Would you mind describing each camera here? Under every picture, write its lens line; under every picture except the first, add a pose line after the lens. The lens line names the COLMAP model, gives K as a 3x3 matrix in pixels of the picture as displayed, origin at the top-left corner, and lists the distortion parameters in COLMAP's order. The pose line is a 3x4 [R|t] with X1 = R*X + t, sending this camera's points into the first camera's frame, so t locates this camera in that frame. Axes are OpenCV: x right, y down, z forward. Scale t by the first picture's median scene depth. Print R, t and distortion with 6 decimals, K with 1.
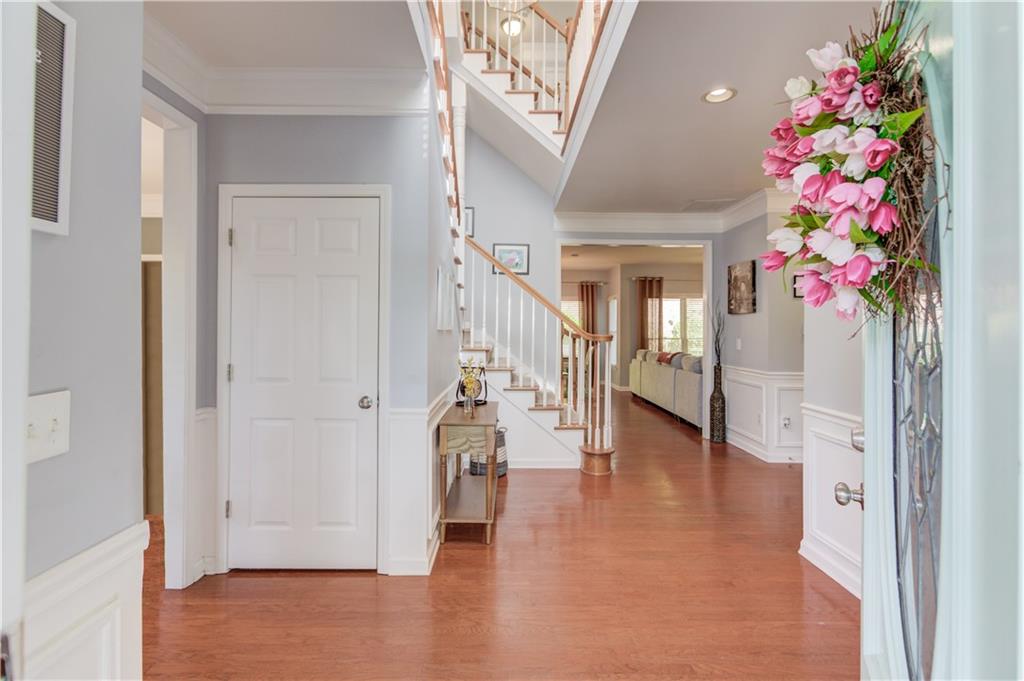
lens RADIAL K [[487.2, 0, 509.1], [0, 487.2, 331.4], [0, 0, 1]] dist [-0.000930, 0.000862]
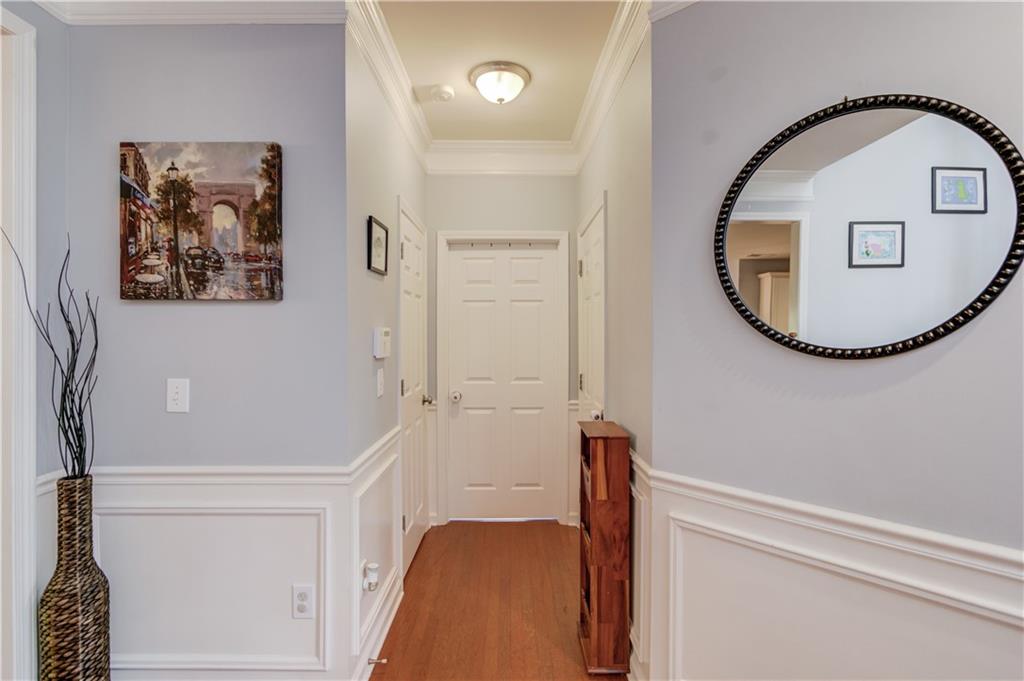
lens RADIAL K [[487.2, 0, 509.1], [0, 487.2, 331.4], [0, 0, 1]] dist [-0.000930, 0.000862]
pose [[0.016367, -0.009147, 0.999824, 0.152914], [0.002565, 0.999955, 0.009106, -0.017953], [-0.999863, 0.002415, 0.016389, 0.775725]]
